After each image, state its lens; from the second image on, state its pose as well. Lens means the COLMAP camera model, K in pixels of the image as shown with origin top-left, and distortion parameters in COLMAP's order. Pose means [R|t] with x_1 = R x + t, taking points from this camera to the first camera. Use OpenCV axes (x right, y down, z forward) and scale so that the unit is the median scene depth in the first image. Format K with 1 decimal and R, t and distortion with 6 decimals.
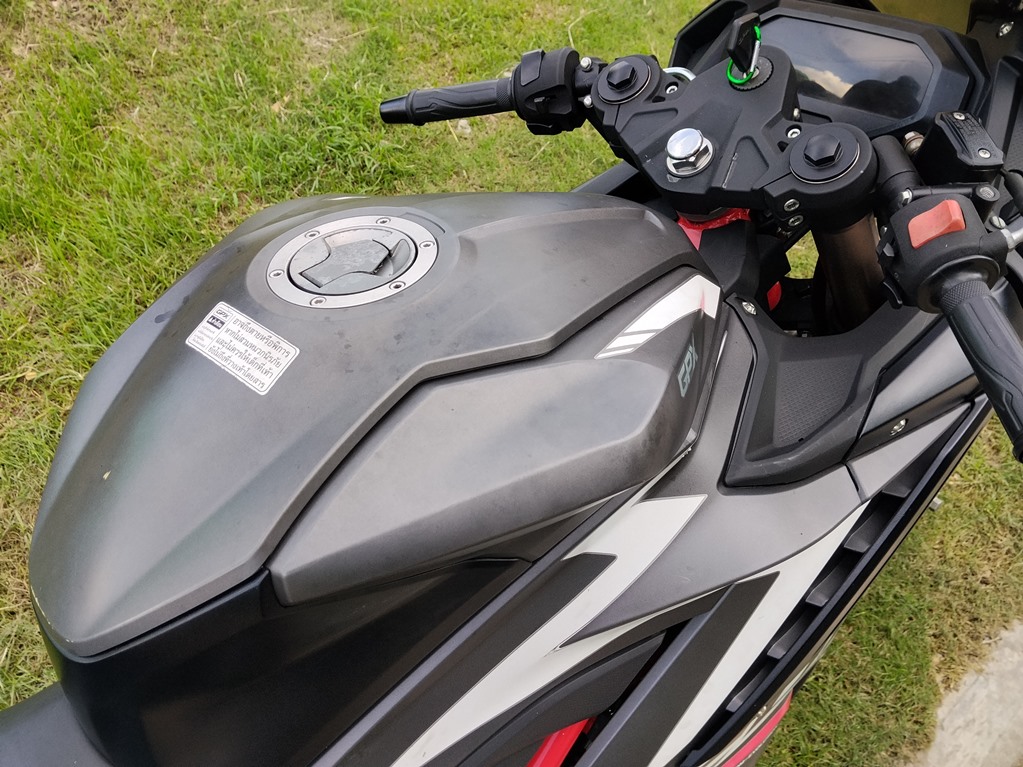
lens RADIAL K [[870.1, 0, 510.9], [0, 870.1, 386.7], [0, 0, 1]] dist [0.089278, -0.179493]
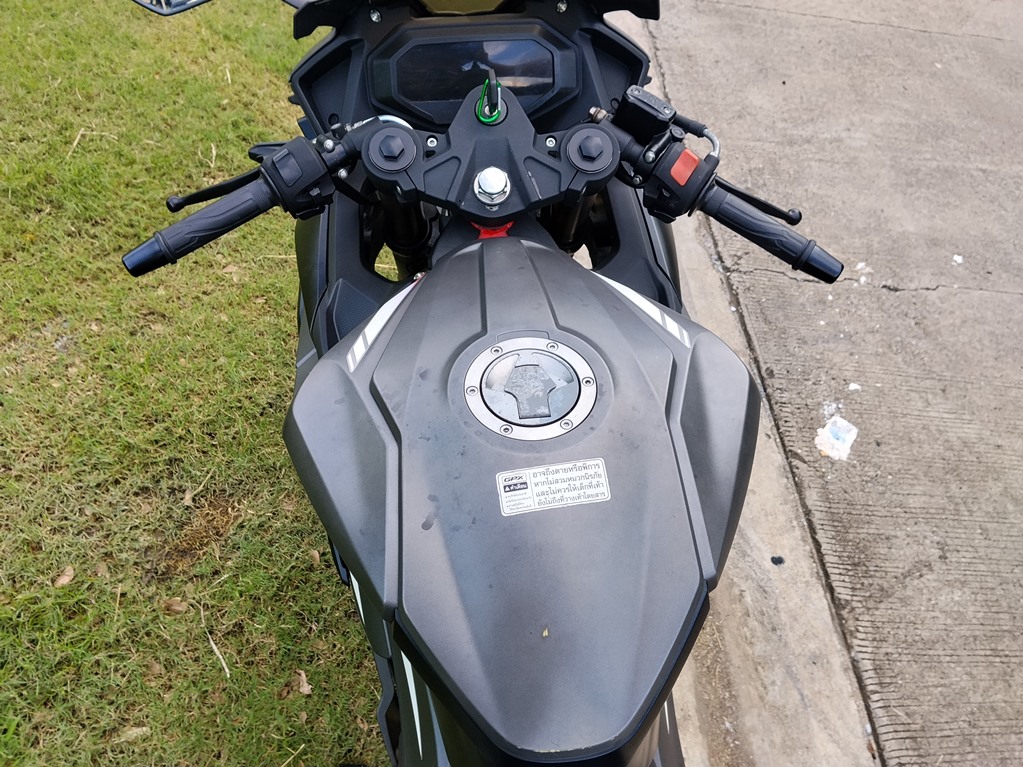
lens RADIAL K [[870.1, 0, 510.9], [0, 870.1, 386.7], [0, 0, 1]] dist [0.089278, -0.179493]
pose [[0.586802, -0.560336, 0.584540, -0.982912], [0.468179, 0.823780, 0.319679, -0.589986], [-0.660660, 0.086081, 0.745734, 0.063889]]
